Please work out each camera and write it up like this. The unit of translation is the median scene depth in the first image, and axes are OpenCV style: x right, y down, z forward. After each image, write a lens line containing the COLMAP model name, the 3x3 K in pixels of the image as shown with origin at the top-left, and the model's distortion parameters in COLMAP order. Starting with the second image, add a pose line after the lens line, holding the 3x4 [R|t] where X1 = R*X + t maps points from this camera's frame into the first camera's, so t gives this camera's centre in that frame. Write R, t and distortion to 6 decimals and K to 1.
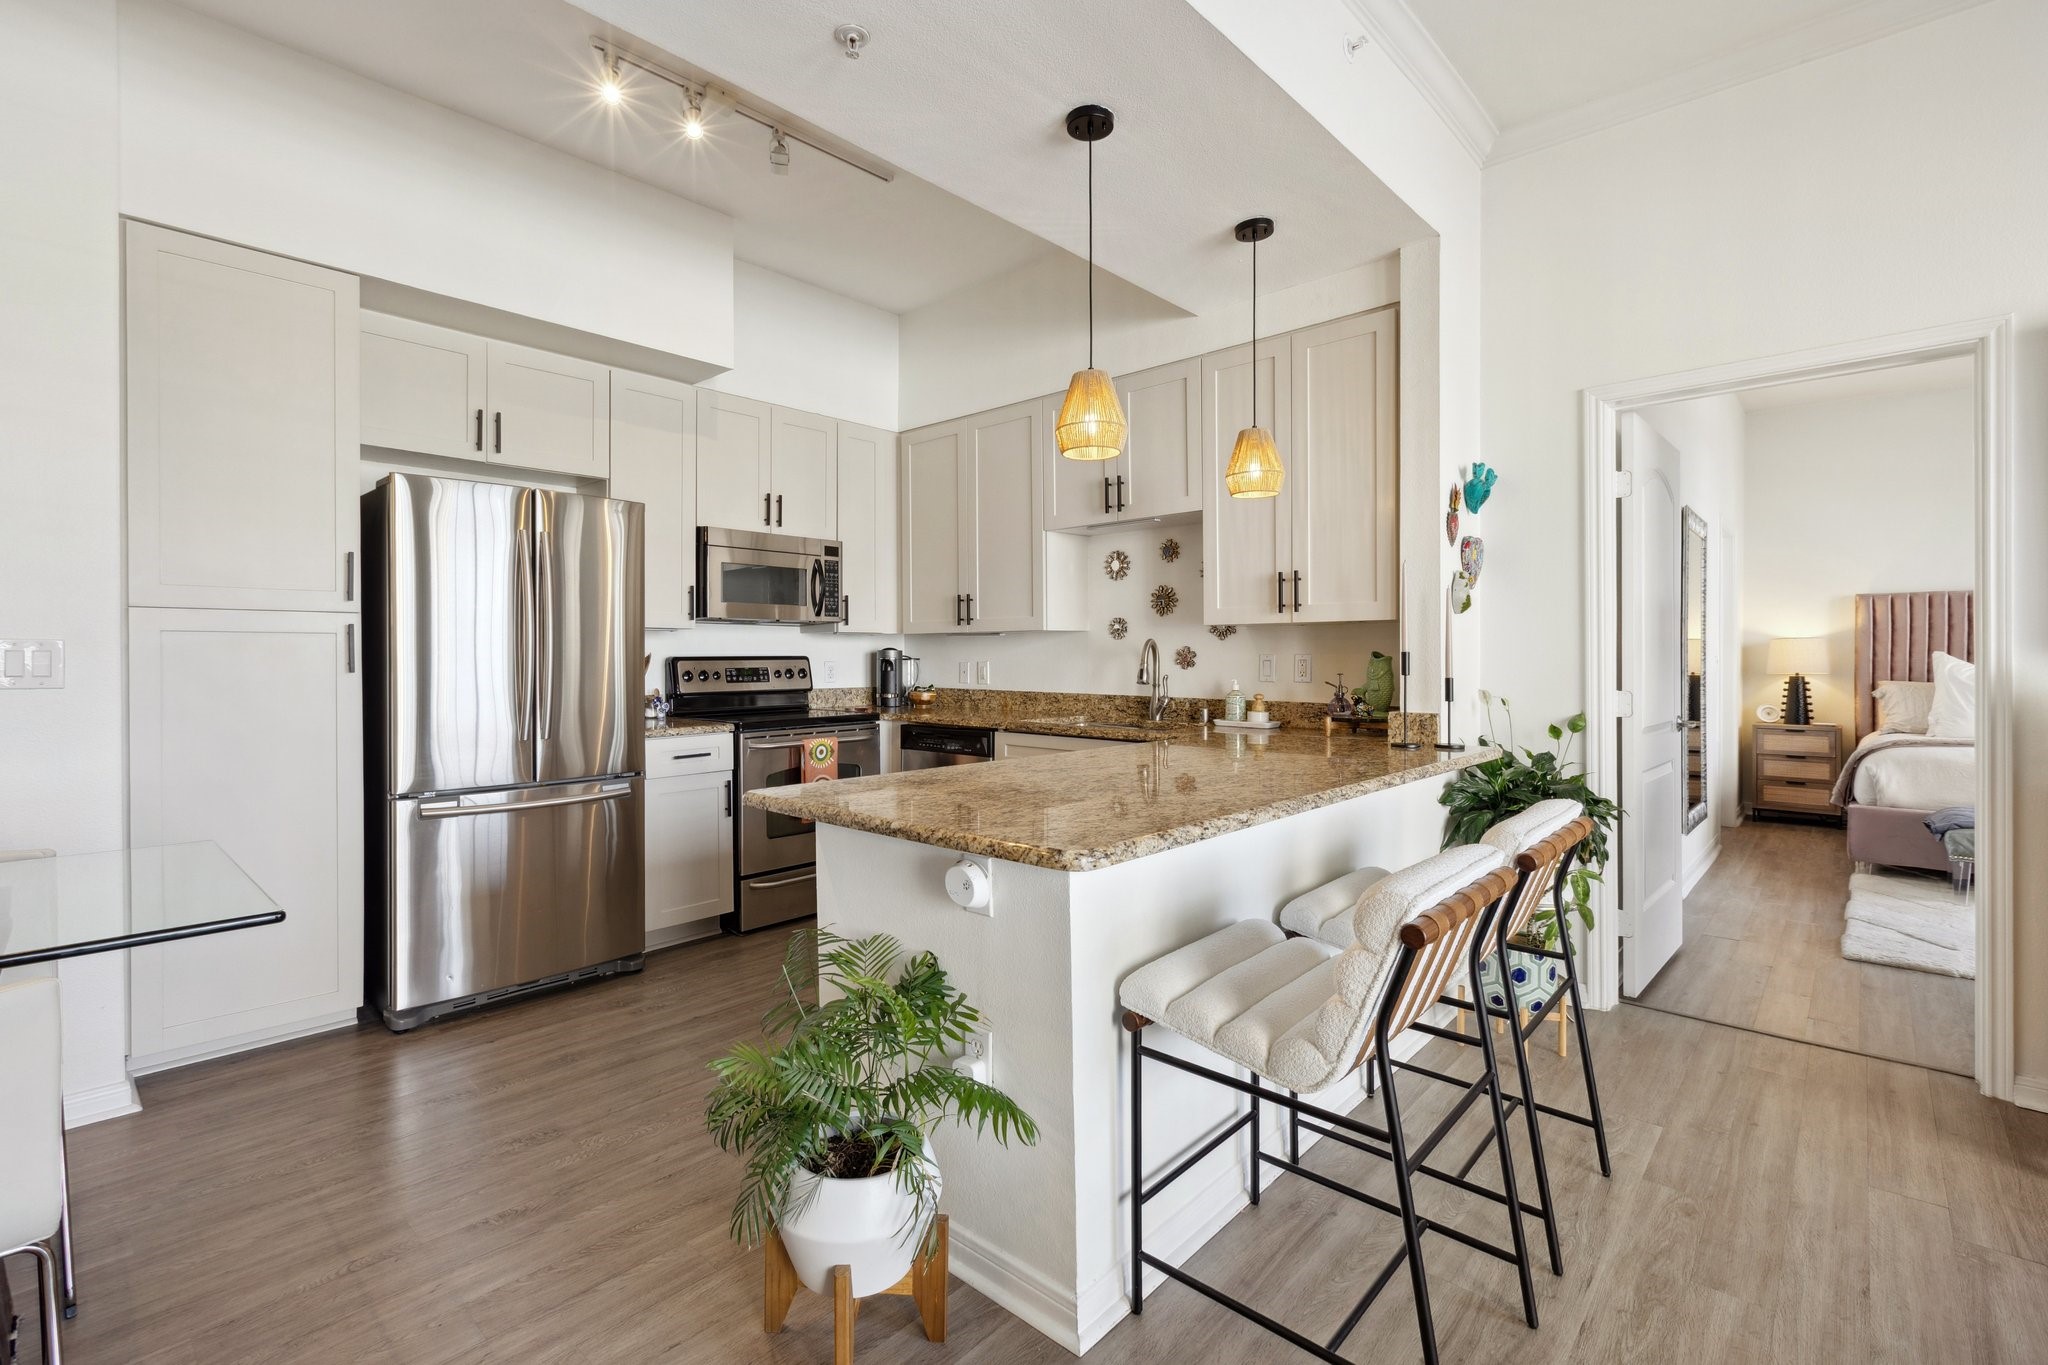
lens RADIAL K [[923.3, 0, 1016.4], [0, 923.3, 656.9], [0, 0, 1]] dist [-0.000639, -0.000298]
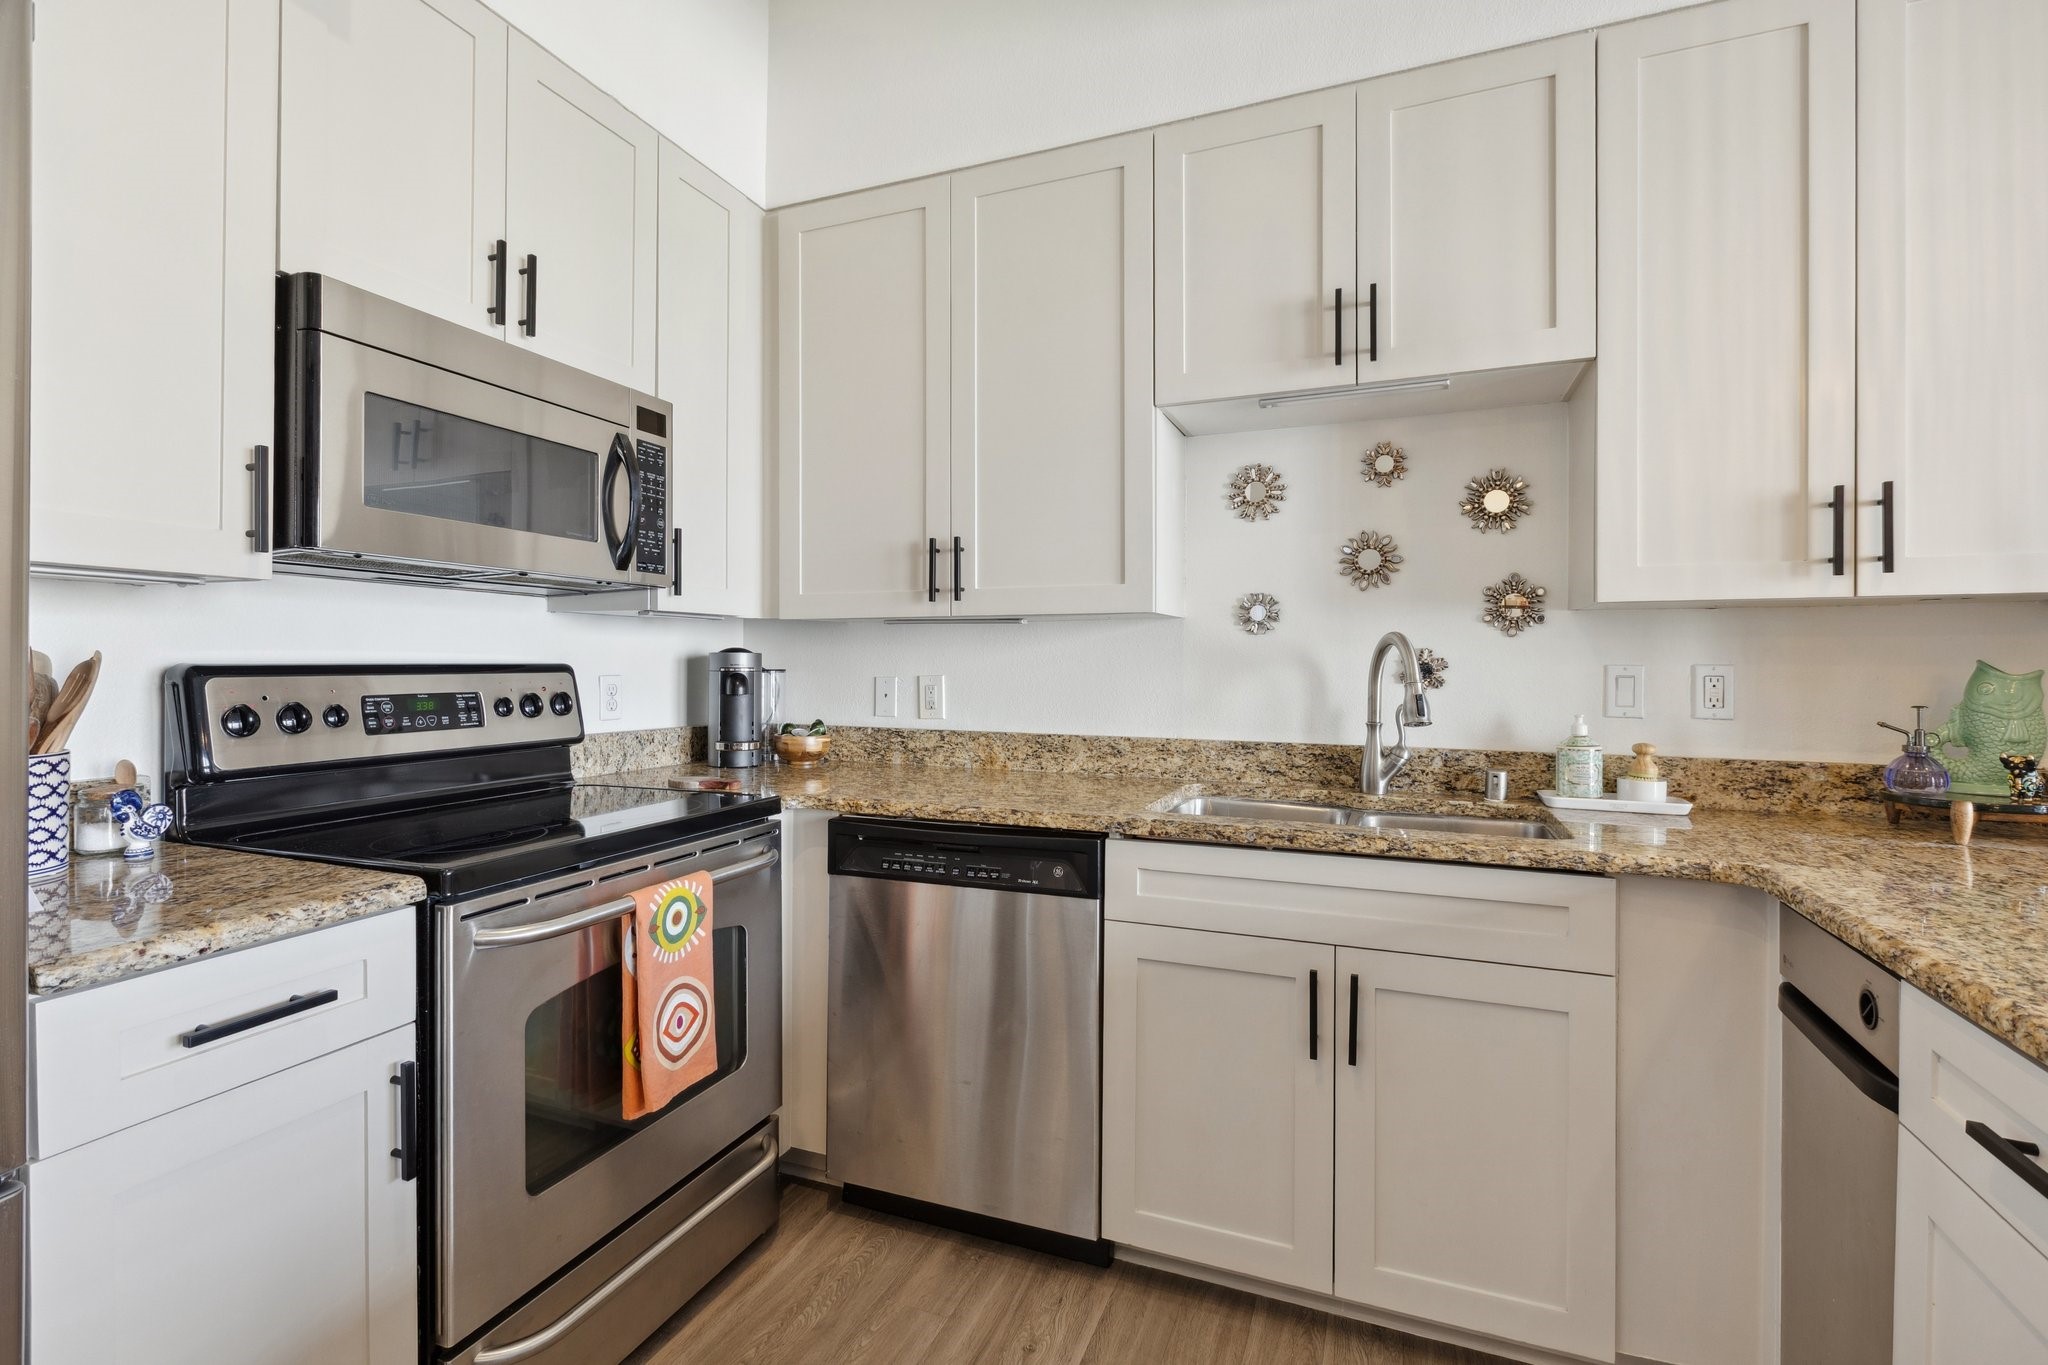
lens RADIAL K [[923.3, 0, 1011.2], [0, 923.3, 662.1], [0, 0, 1]] dist [-0.000639, -0.000298]
pose [[0.935632, 0.004913, 0.352942, -0.207193], [-0.003862, 0.999986, -0.003680, -0.000972], [-0.352956, 0.002080, 0.935638, 0.571952]]
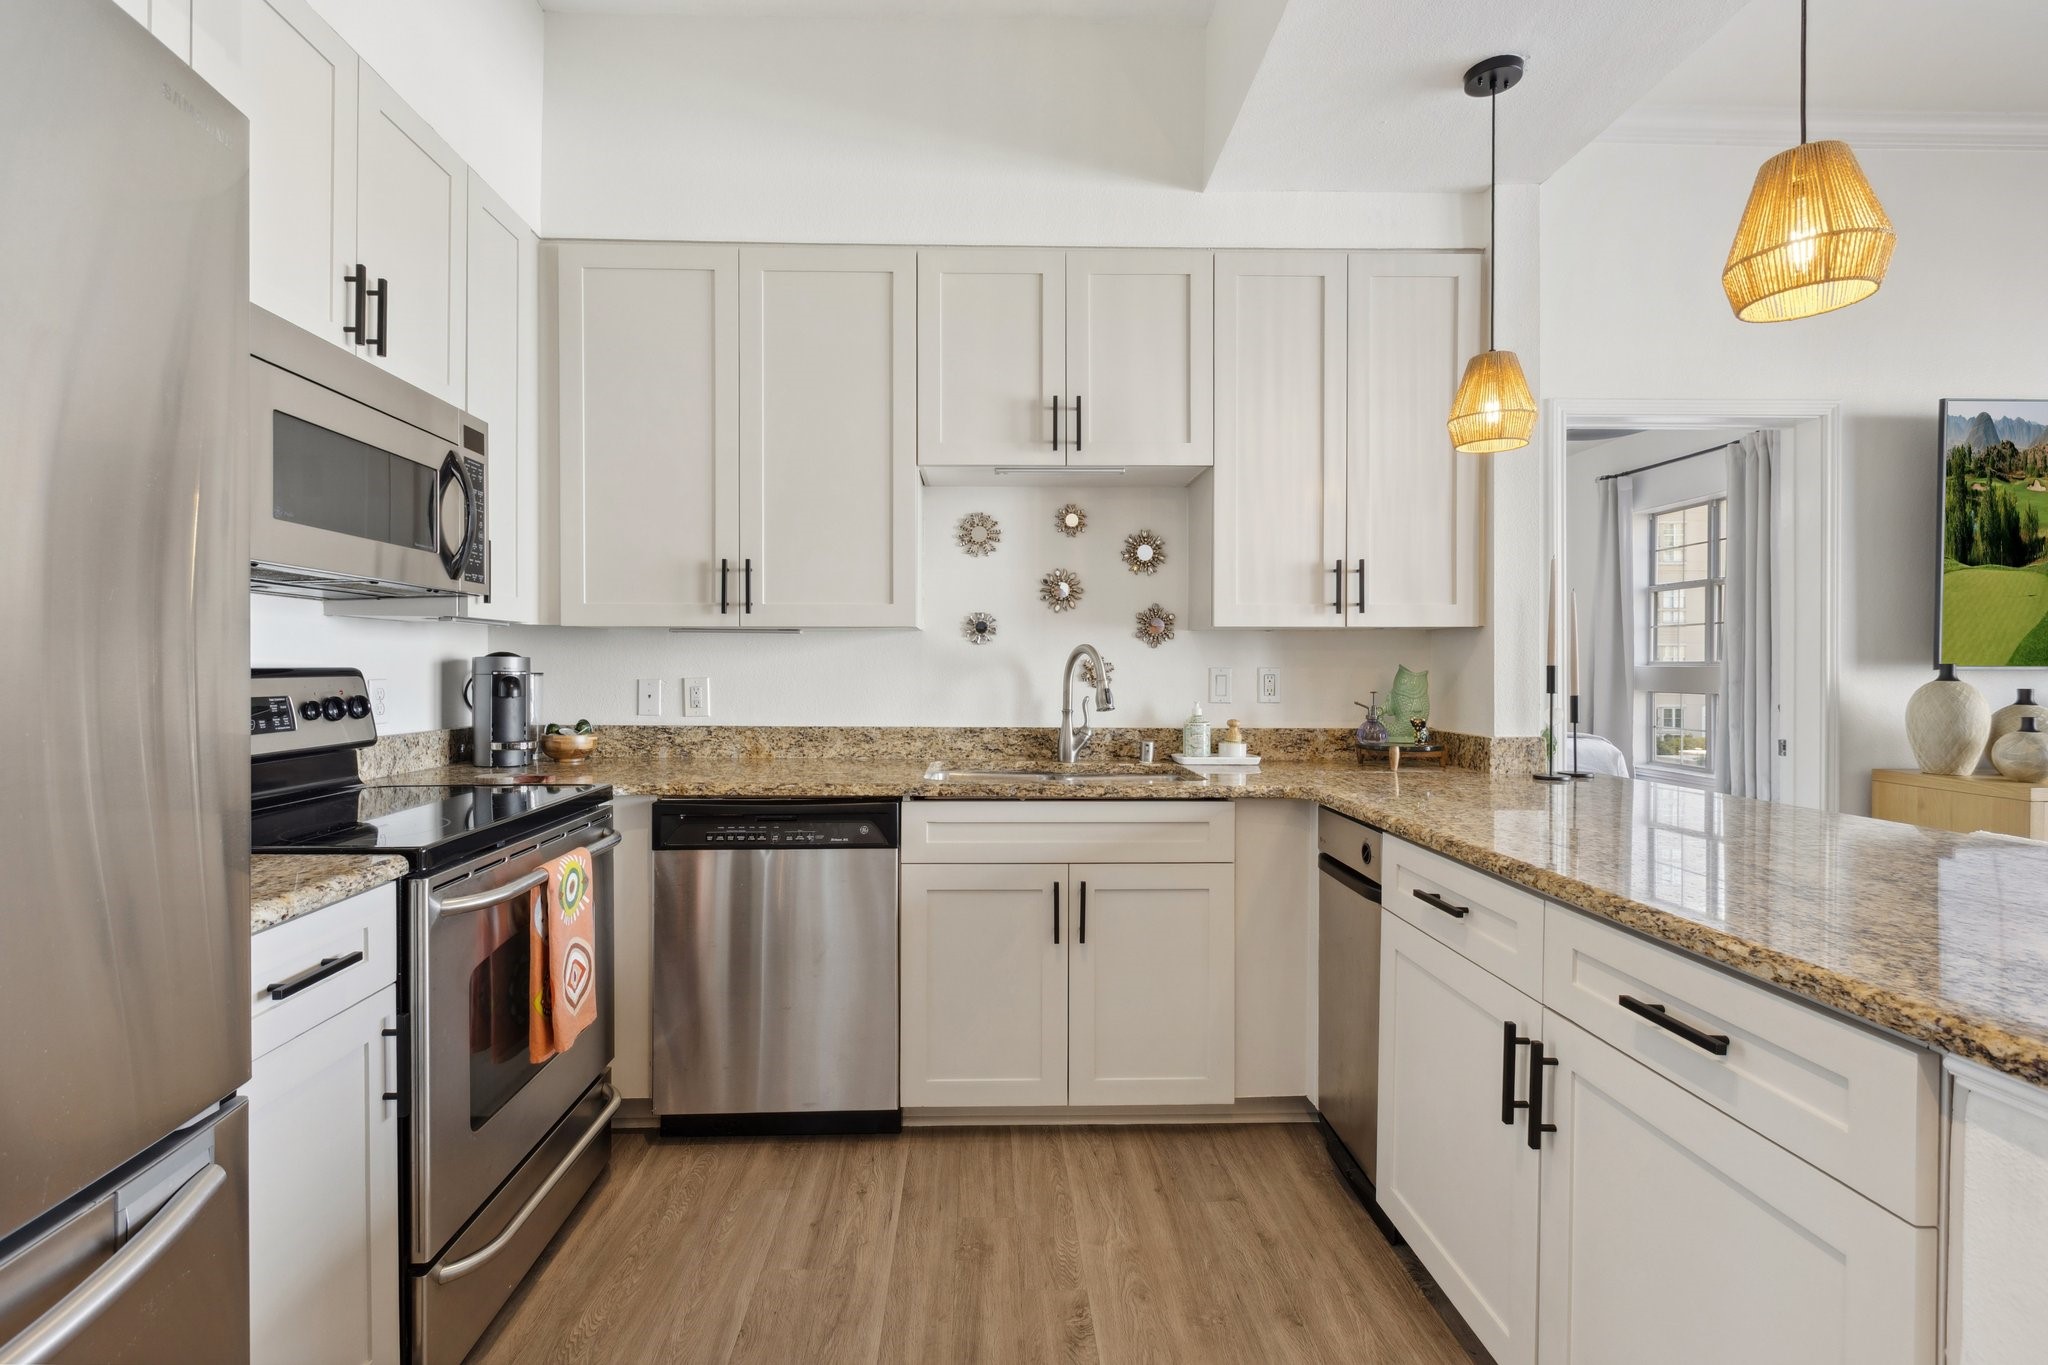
lens RADIAL K [[923.3, 0, 992.6], [0, 923.3, 669.5], [0, 0, 1]] dist [-0.000639, -0.000298]
pose [[0.714669, 0.001128, 0.699462, -0.359672], [-0.002378, 0.999997, 0.000816, -0.001252], [-0.699459, -0.002247, 0.714669, 0.522759]]
